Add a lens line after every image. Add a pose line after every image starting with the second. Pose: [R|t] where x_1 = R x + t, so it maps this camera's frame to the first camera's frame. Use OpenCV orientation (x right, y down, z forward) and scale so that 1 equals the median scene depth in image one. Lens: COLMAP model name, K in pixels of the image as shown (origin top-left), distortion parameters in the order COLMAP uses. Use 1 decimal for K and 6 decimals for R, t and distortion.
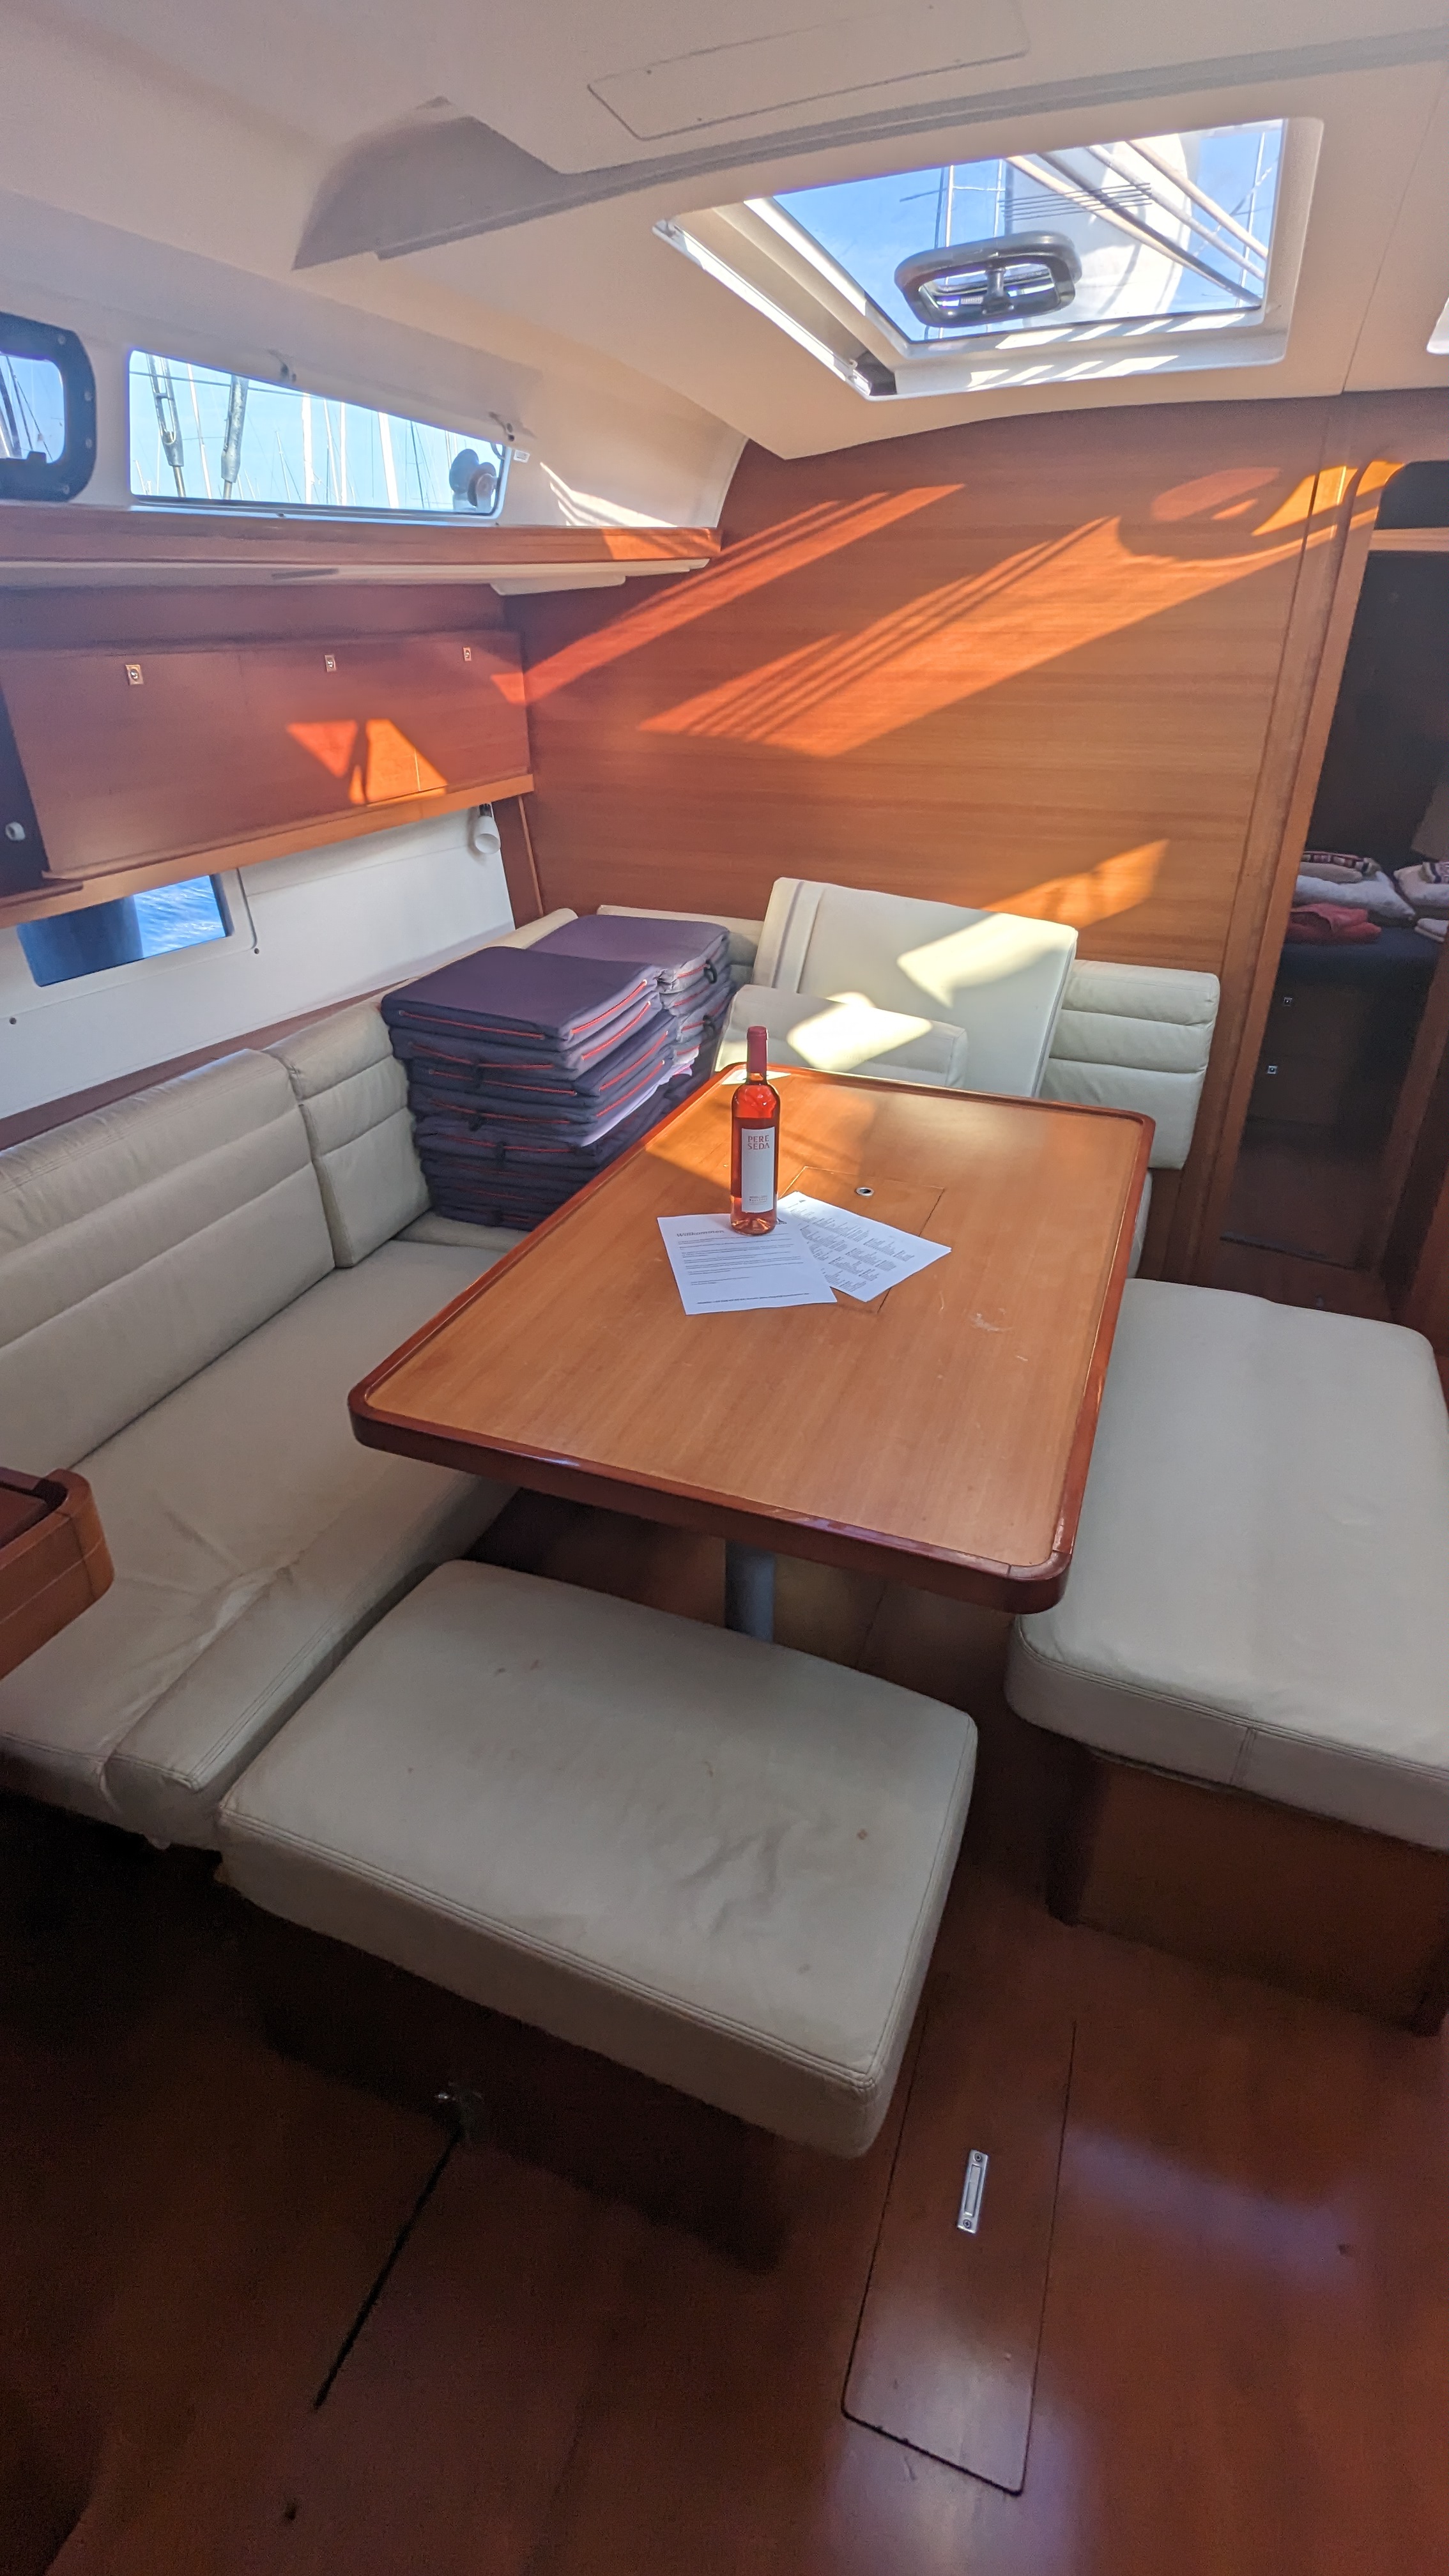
lens RADIAL K [[1233.1, 0, 717.7], [0, 1233.1, 1275.3], [0, 0, 1]] dist [-0.000538, 0.000374]
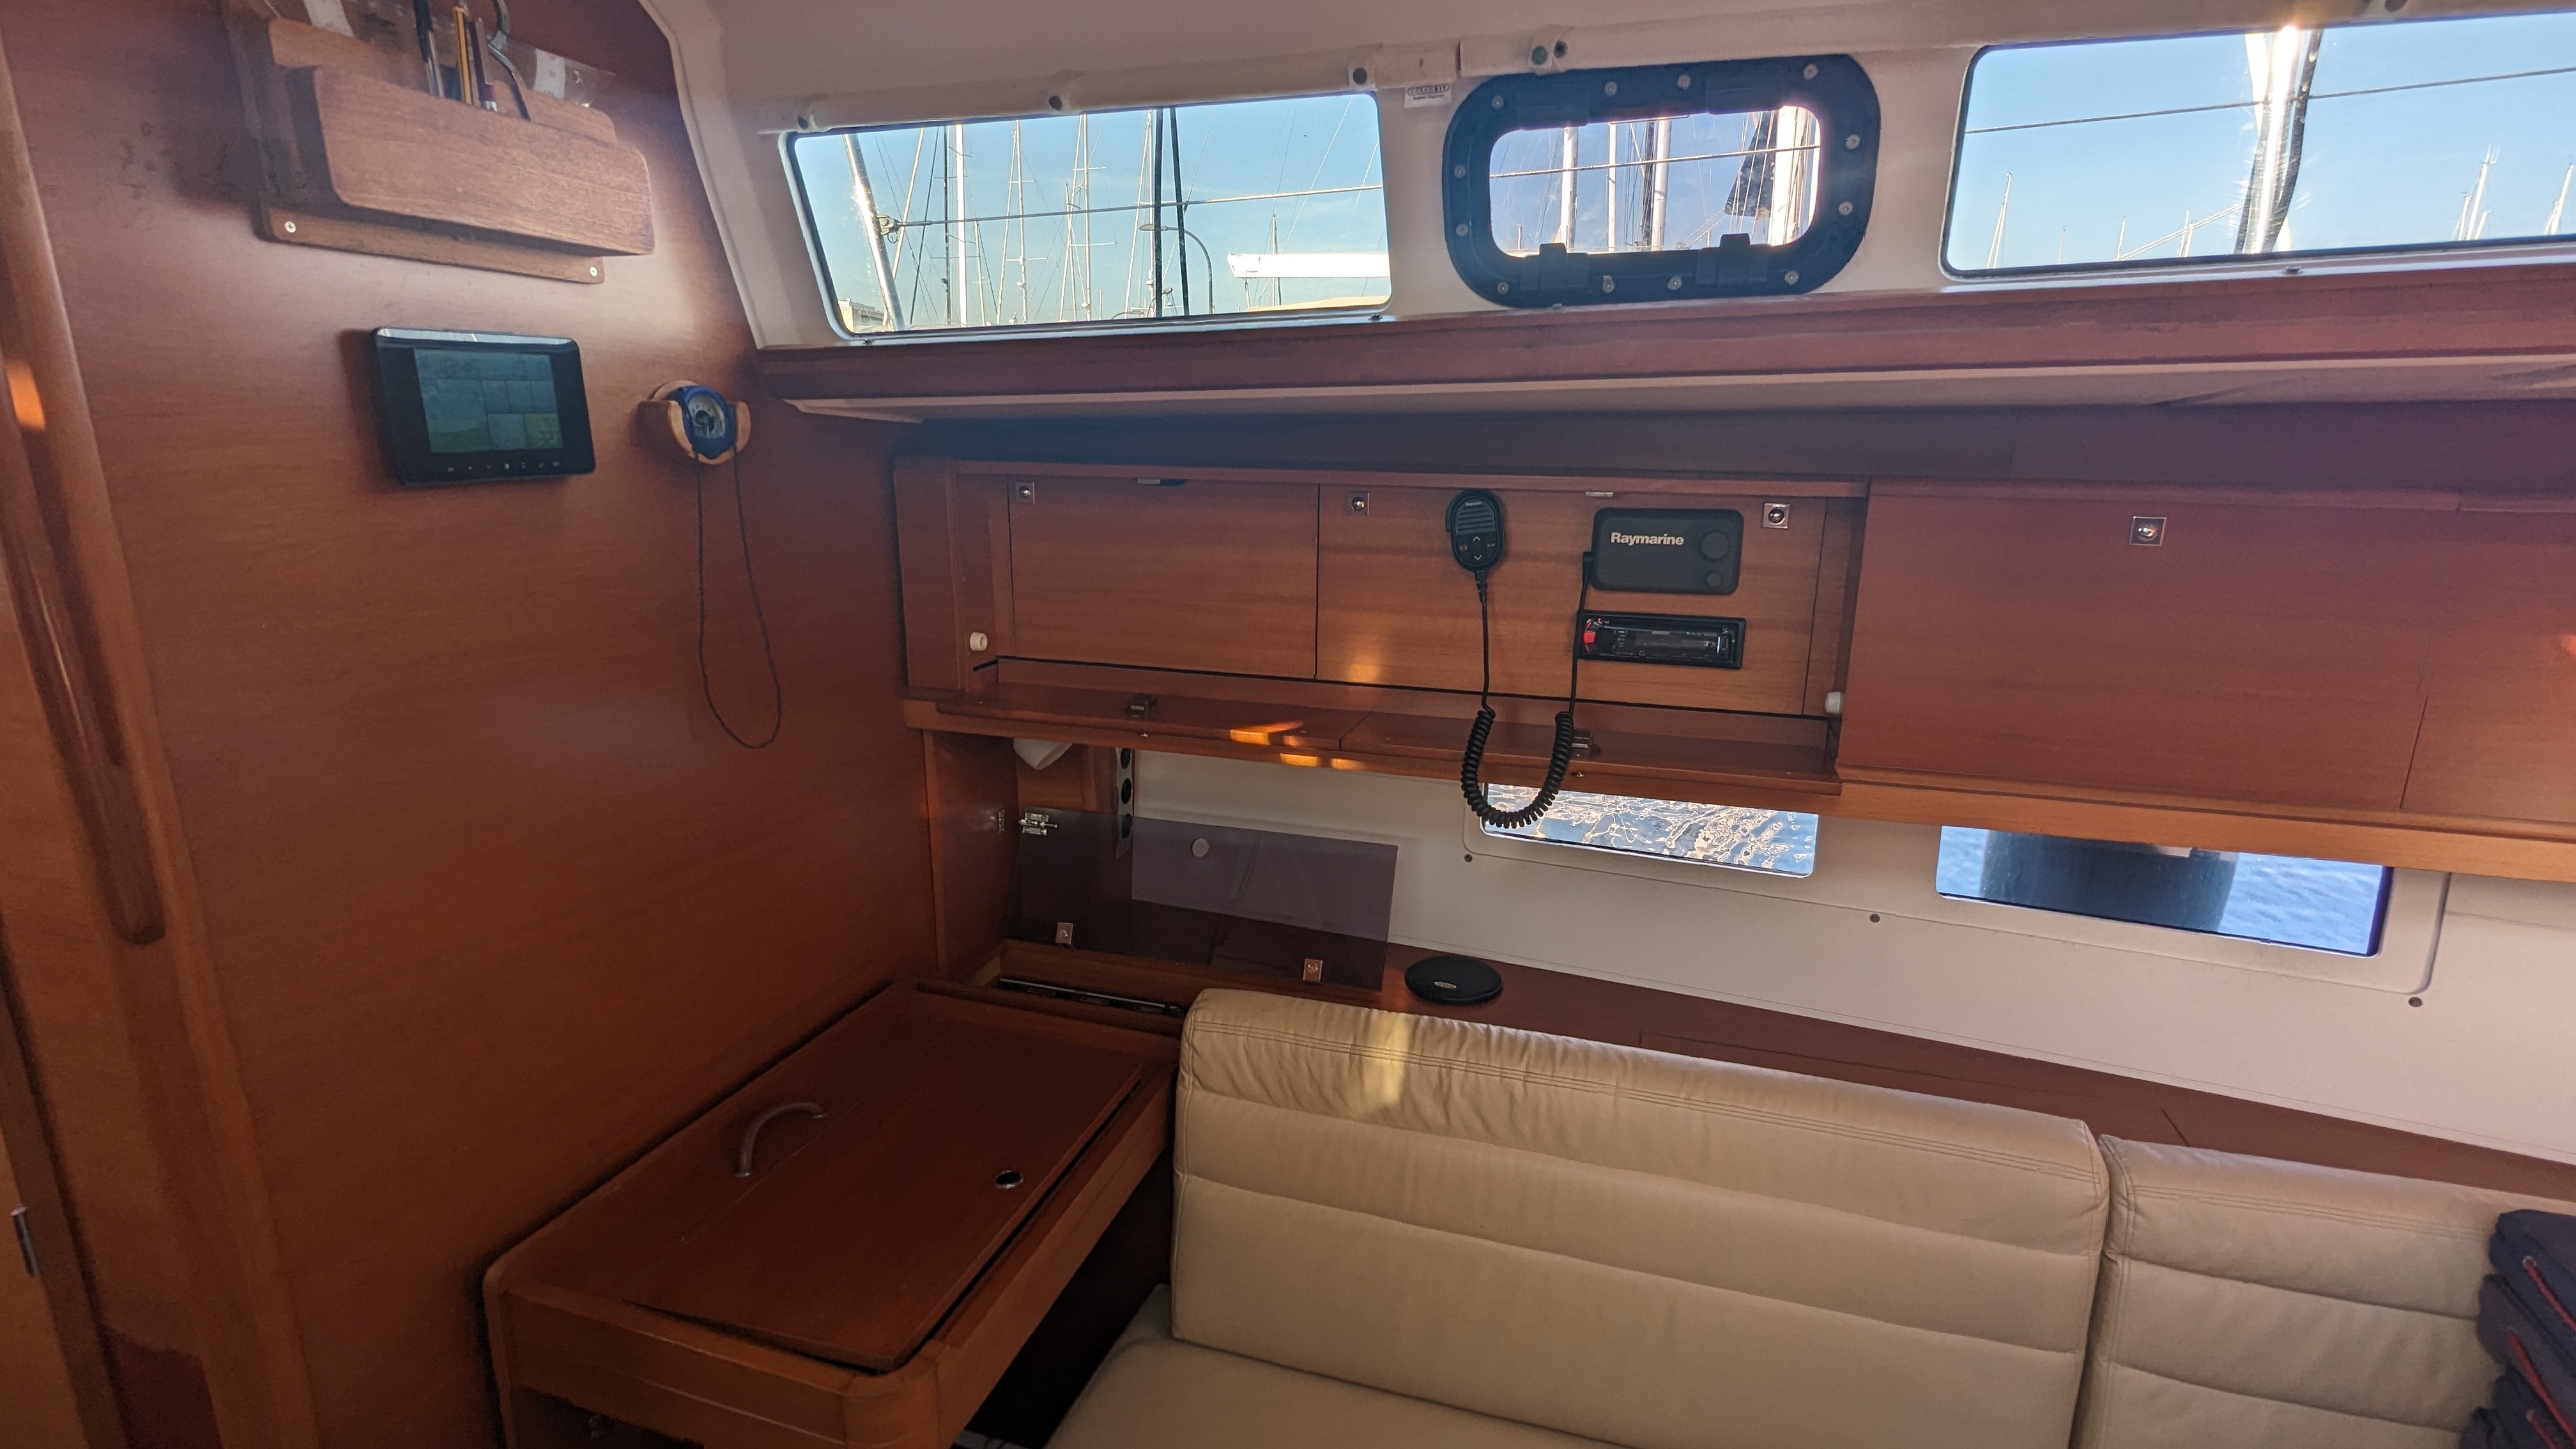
lens RADIAL K [[1233.1, 0, 1282.0], [0, 1233.1, 732.1], [0, 0, 1]] dist [-0.000538, 0.000374]
pose [[0.035026, 0.252602, -0.966936, 0.102775], [-0.470786, 0.857622, 0.206991, -0.245551], [0.881552, 0.447970, 0.148961, 0.434906]]
